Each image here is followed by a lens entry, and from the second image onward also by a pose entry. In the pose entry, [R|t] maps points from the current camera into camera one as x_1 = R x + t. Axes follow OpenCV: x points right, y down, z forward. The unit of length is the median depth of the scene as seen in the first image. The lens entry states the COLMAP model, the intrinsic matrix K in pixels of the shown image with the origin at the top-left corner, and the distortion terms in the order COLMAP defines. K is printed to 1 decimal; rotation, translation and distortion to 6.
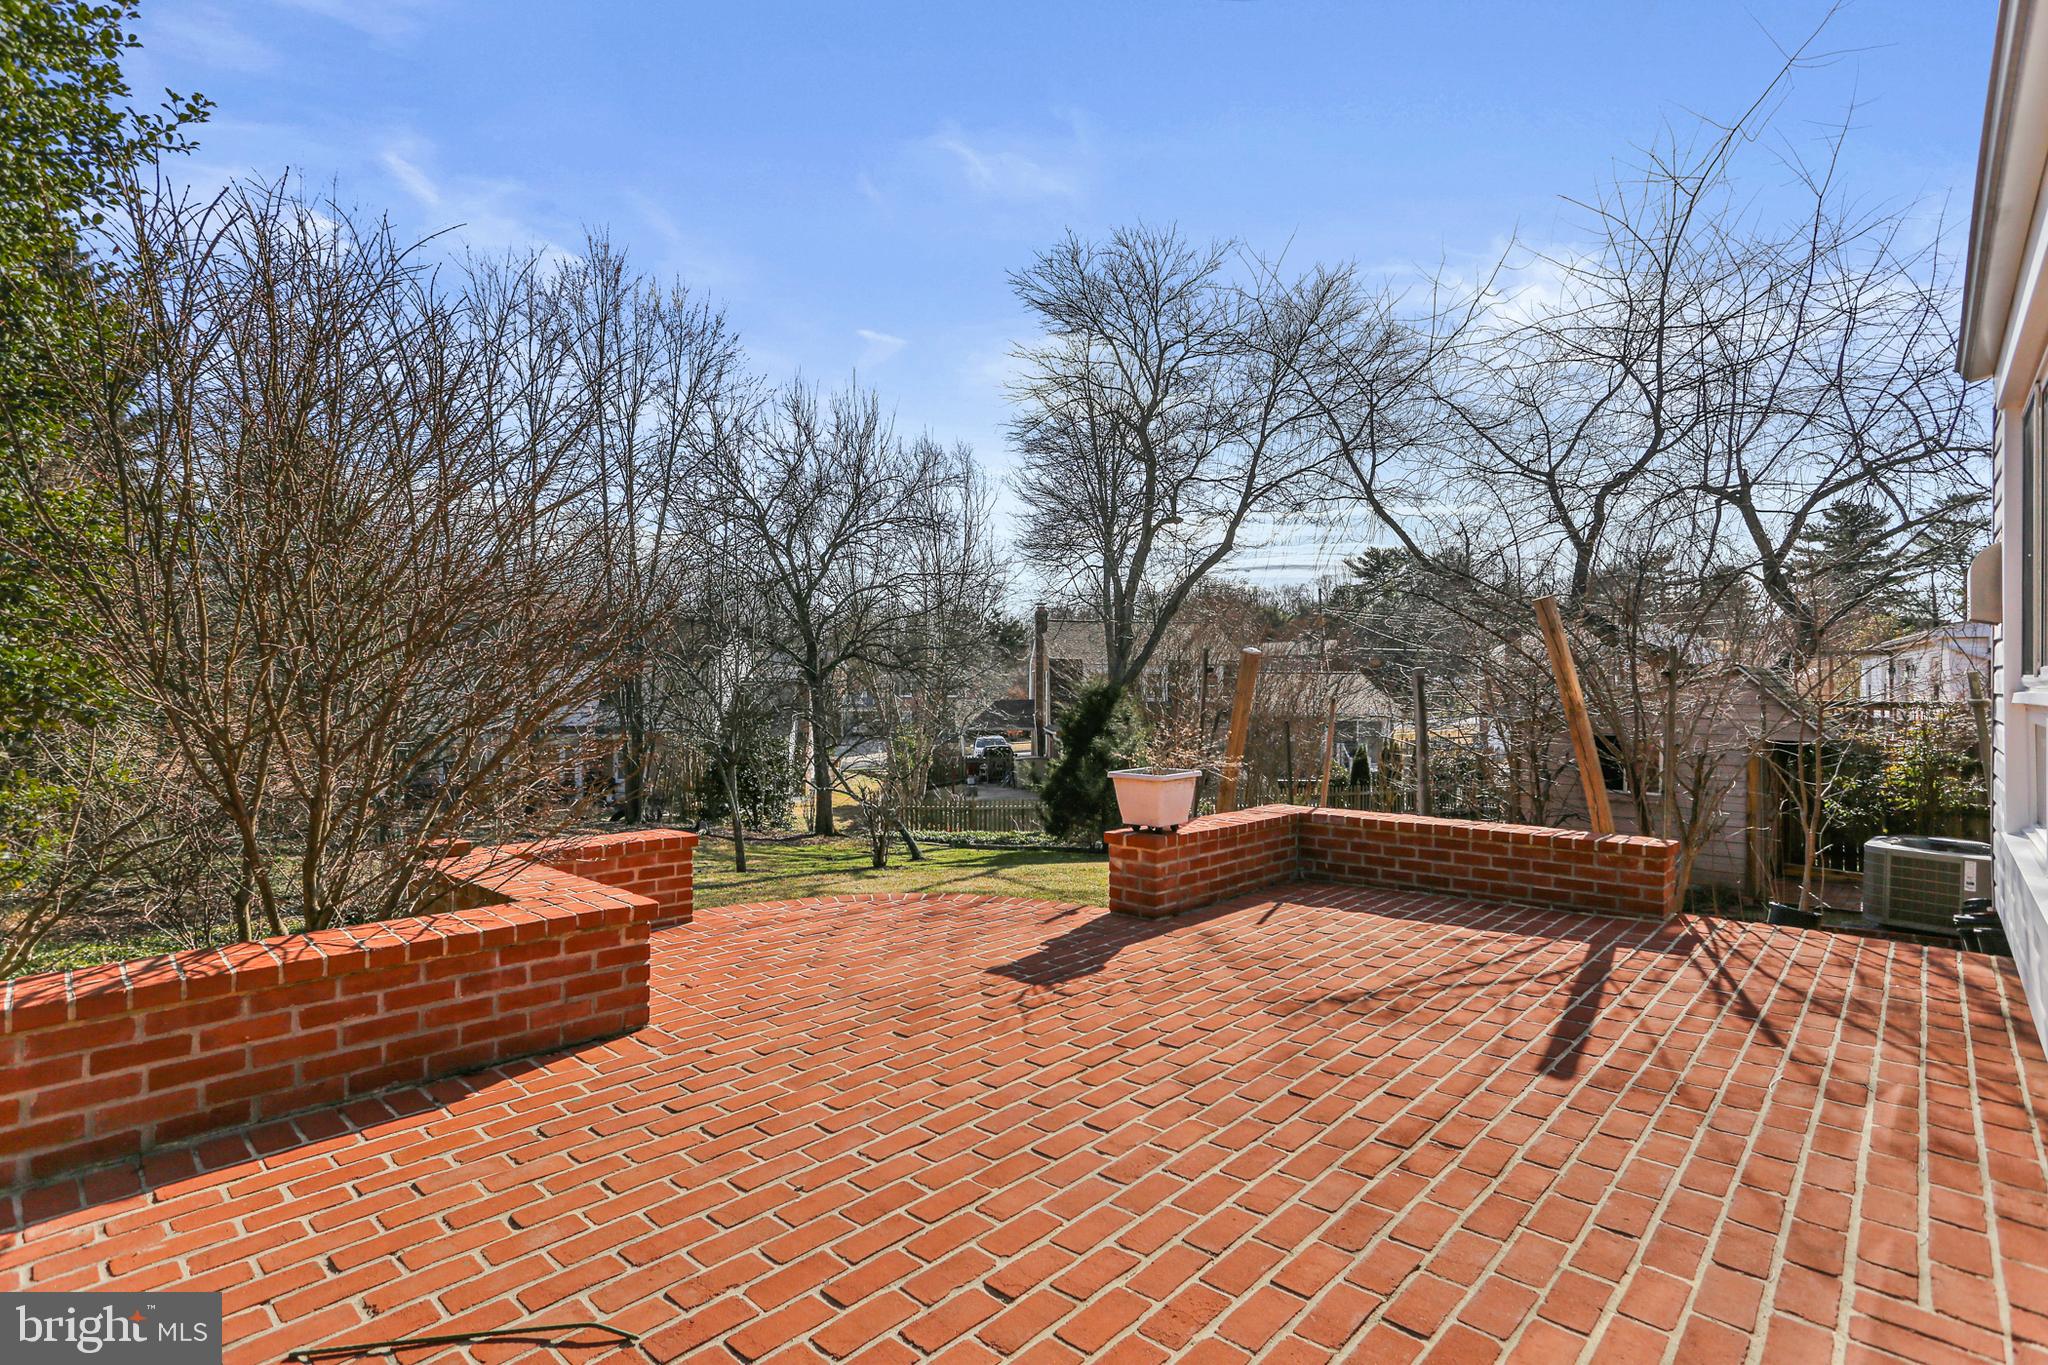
lens RADIAL K [[1077.9, 0, 1020.3], [0, 1077.9, 690.1], [0, 0, 1]] dist [-0.032680, 0.003167]
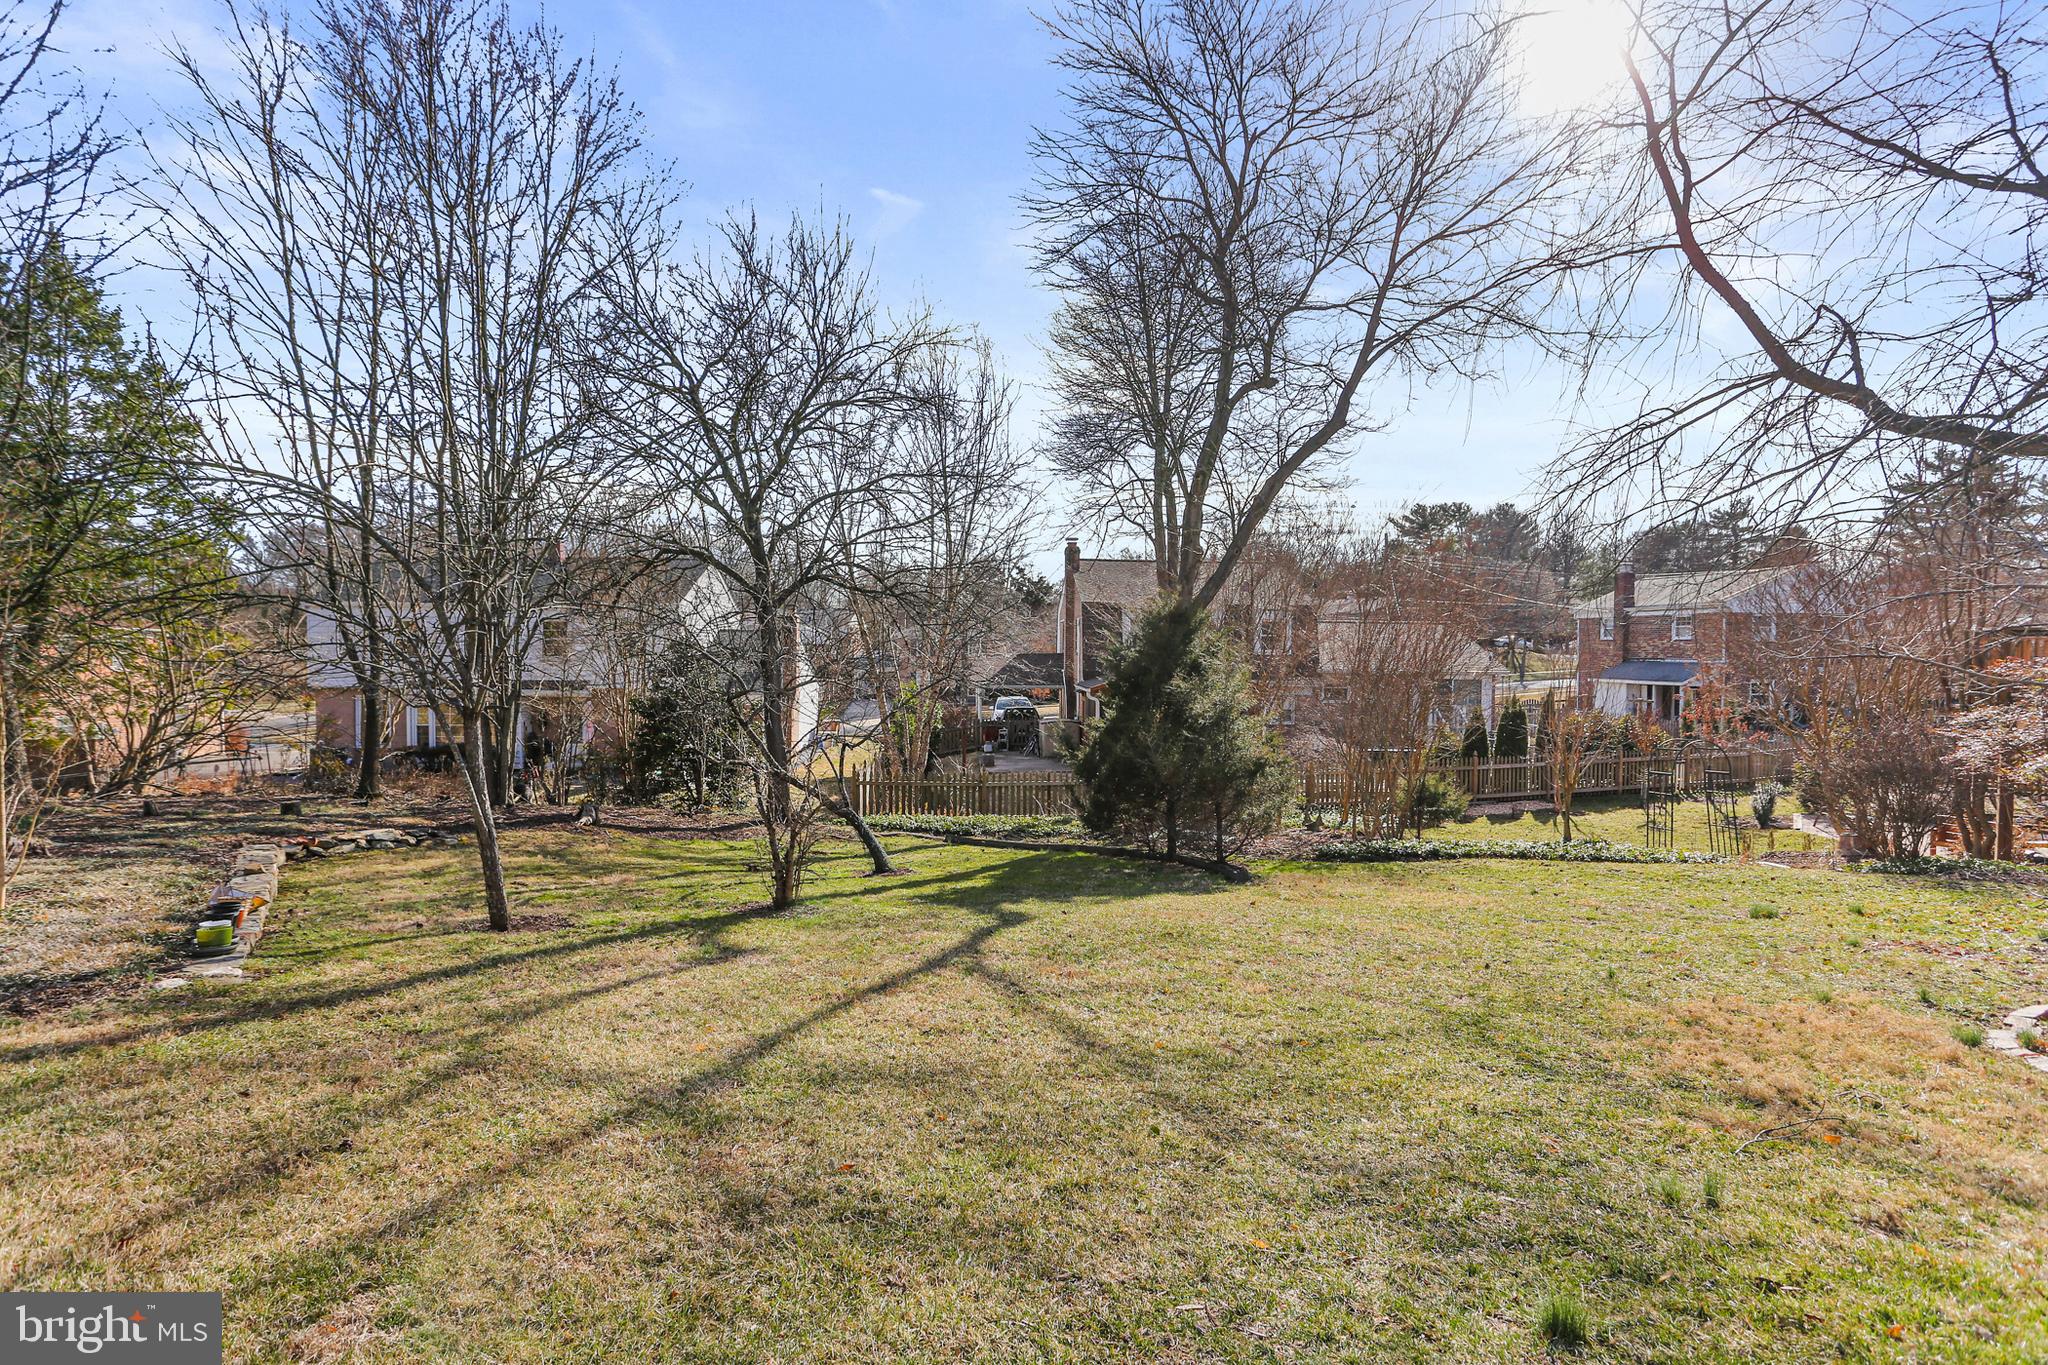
lens RADIAL K [[1077.9, 0, 1029.0], [0, 1077.9, 674.8], [0, 0, 1]] dist [-0.032680, 0.003167]
pose [[0.999836, 0.005300, -0.017335, 0.000772], [-0.005015, 0.999853, 0.016410, 0.022085], [0.017420, -0.016321, 0.999715, 0.267902]]
